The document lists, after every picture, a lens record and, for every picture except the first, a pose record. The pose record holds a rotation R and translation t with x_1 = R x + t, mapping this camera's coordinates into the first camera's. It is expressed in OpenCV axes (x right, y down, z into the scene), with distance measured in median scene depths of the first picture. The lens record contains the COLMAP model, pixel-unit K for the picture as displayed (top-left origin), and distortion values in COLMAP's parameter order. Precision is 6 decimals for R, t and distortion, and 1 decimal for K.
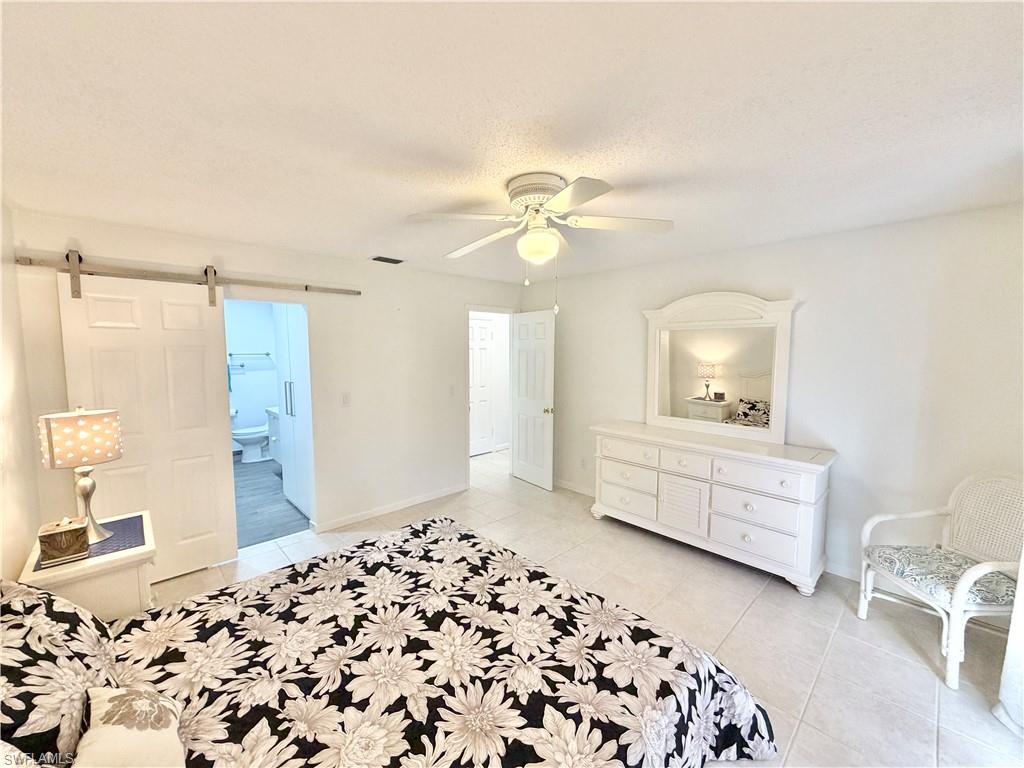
lens RADIAL K [[407.7, 0, 508.8], [0, 407.7, 383.5], [0, 0, 1]] dist [0.000884, -0.000205]
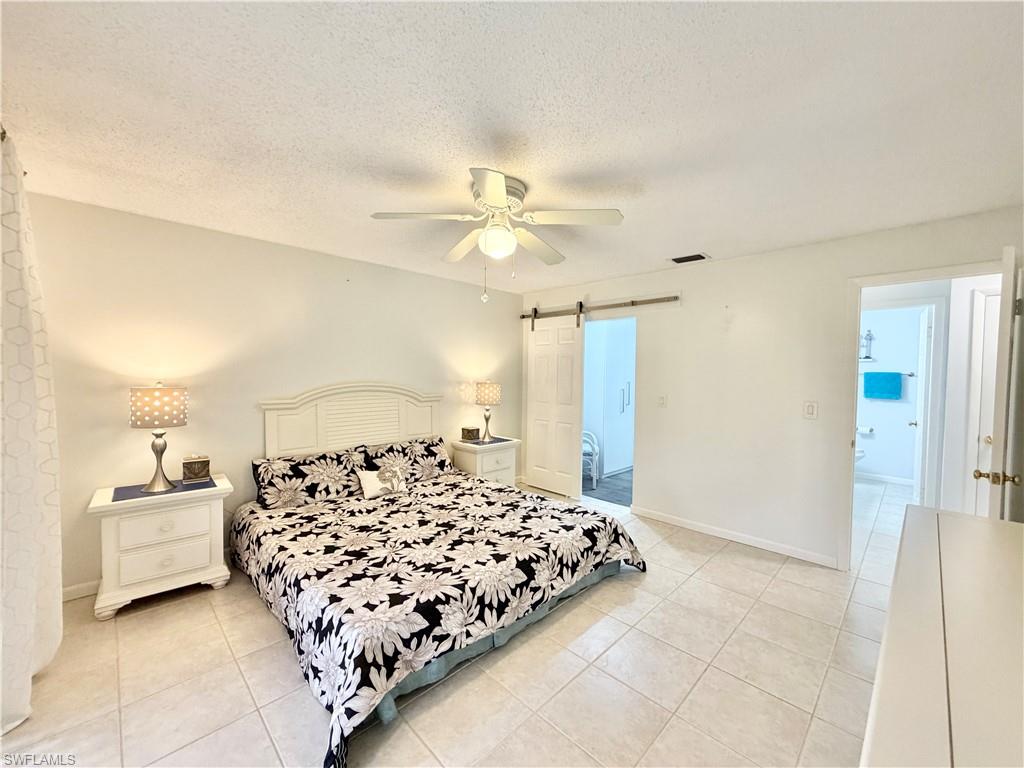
lens RADIAL K [[407.7, 0, 508.8], [0, 407.7, 383.5], [0, 0, 1]] dist [0.000884, -0.000205]
pose [[0.026606, 0.031397, -0.999153, 1.100109], [-0.092581, 0.995288, 0.028811, 0.001743], [0.995350, 0.091736, 0.029388, 0.964146]]
